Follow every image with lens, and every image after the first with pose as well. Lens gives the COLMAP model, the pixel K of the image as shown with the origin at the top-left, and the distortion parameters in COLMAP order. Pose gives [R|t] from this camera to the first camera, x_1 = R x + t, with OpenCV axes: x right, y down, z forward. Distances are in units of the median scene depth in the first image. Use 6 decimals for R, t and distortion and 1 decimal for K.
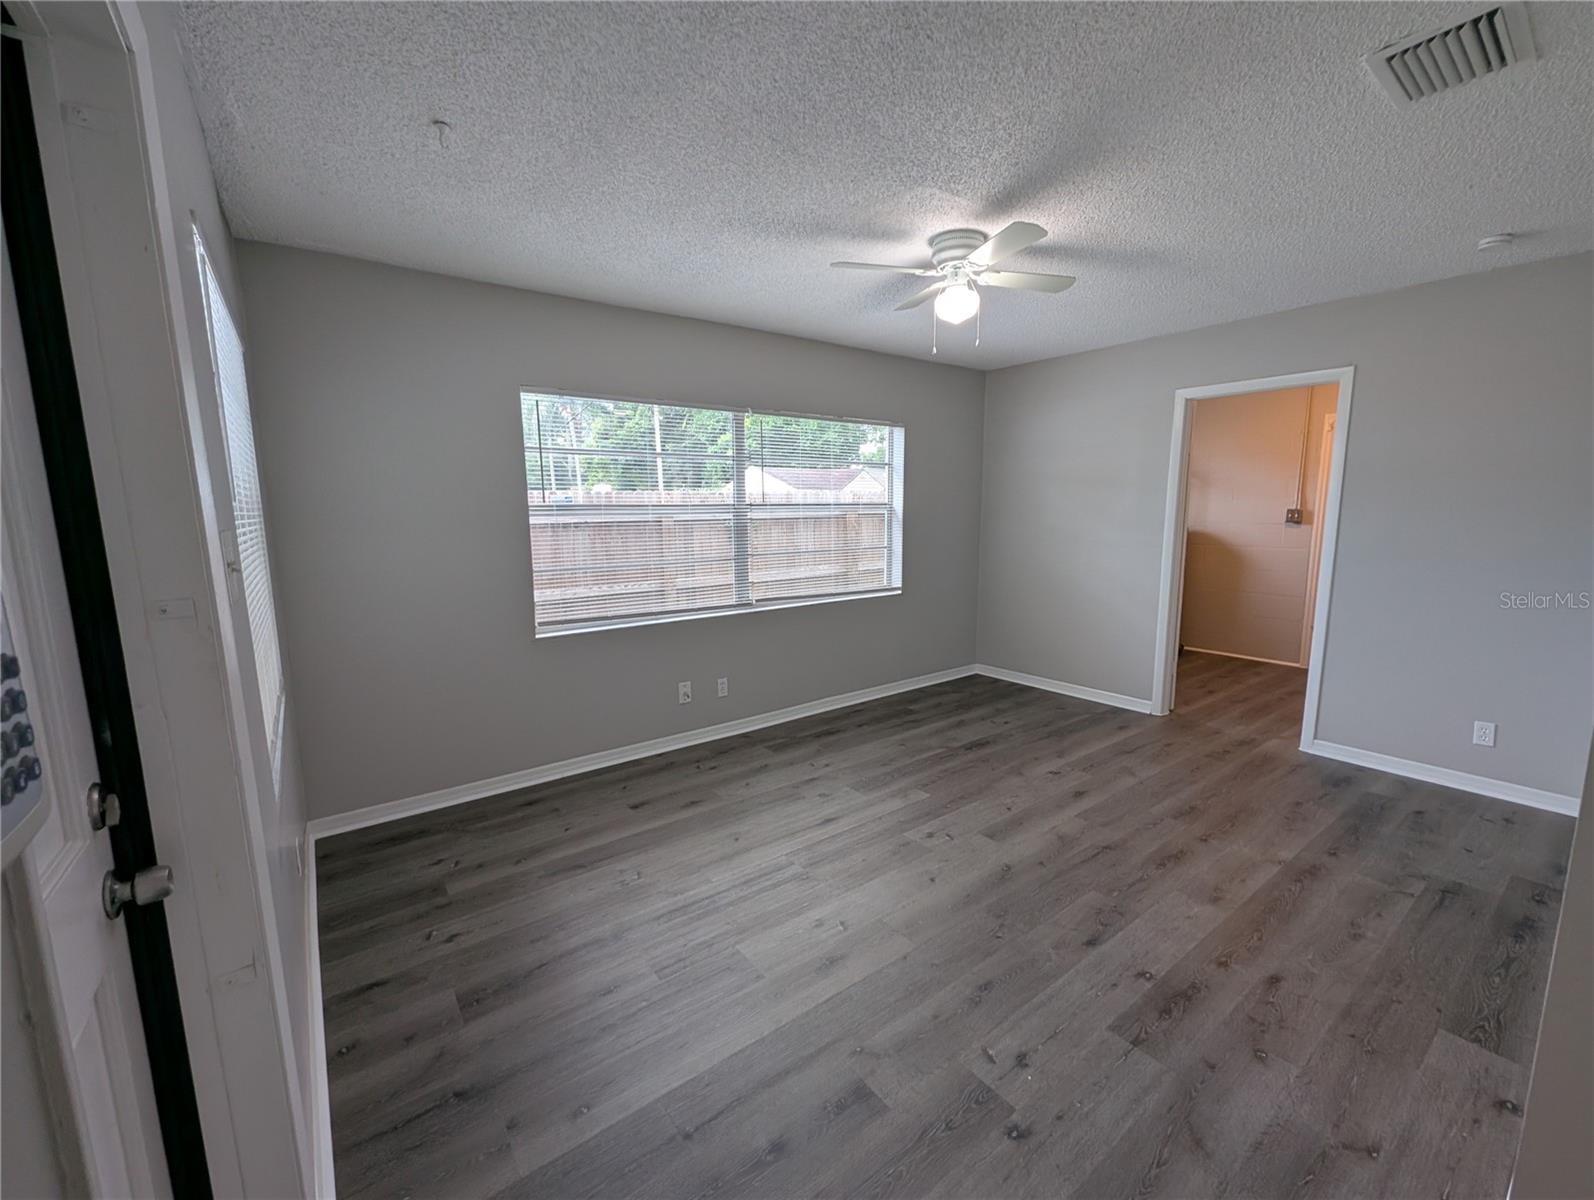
lens RADIAL K [[656.3, 0, 797.1], [0, 656.3, 598.9], [0, 0, 1]] dist [0.001766, -0.000841]
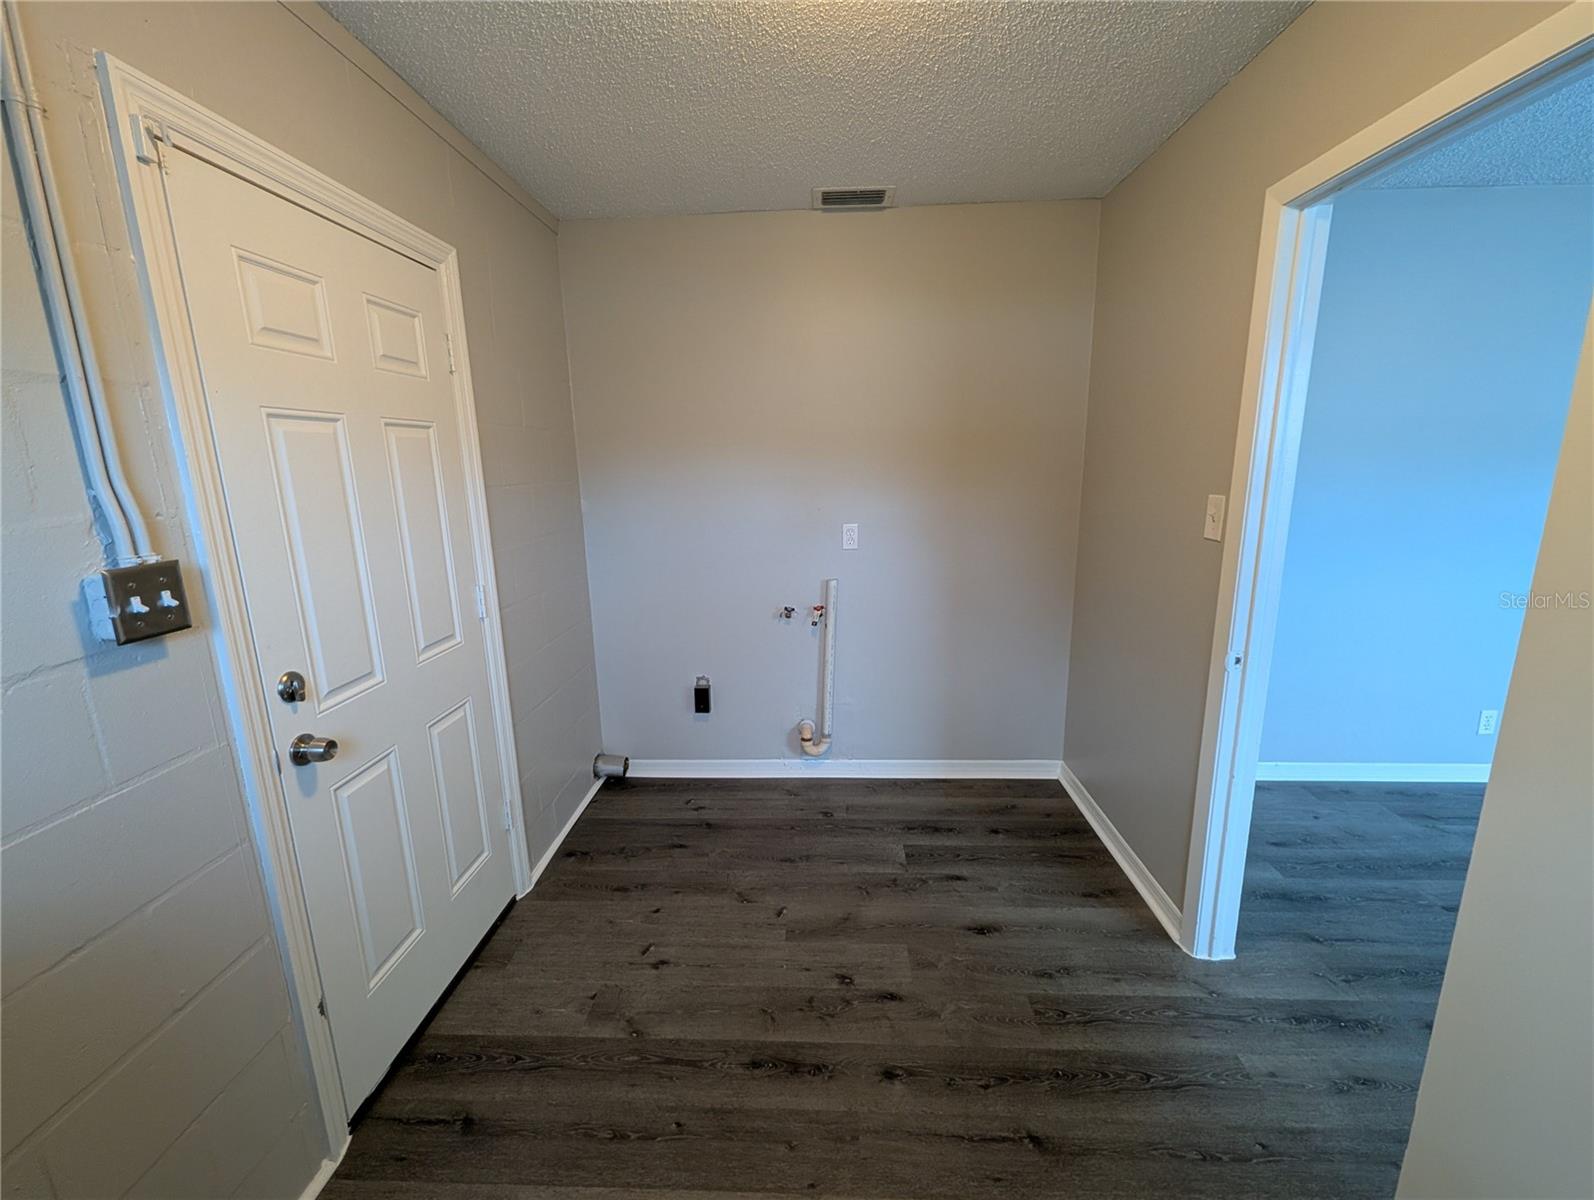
lens RADIAL K [[656.3, 0, 797.1], [0, 656.3, 598.9], [0, 0, 1]] dist [0.001766, -0.000841]
pose [[-0.772365, -0.113530, 0.624951, 0.833296], [0.111960, 0.944158, 0.309887, -0.273659], [-0.625234, 0.309316, -0.716524, 1.695734]]
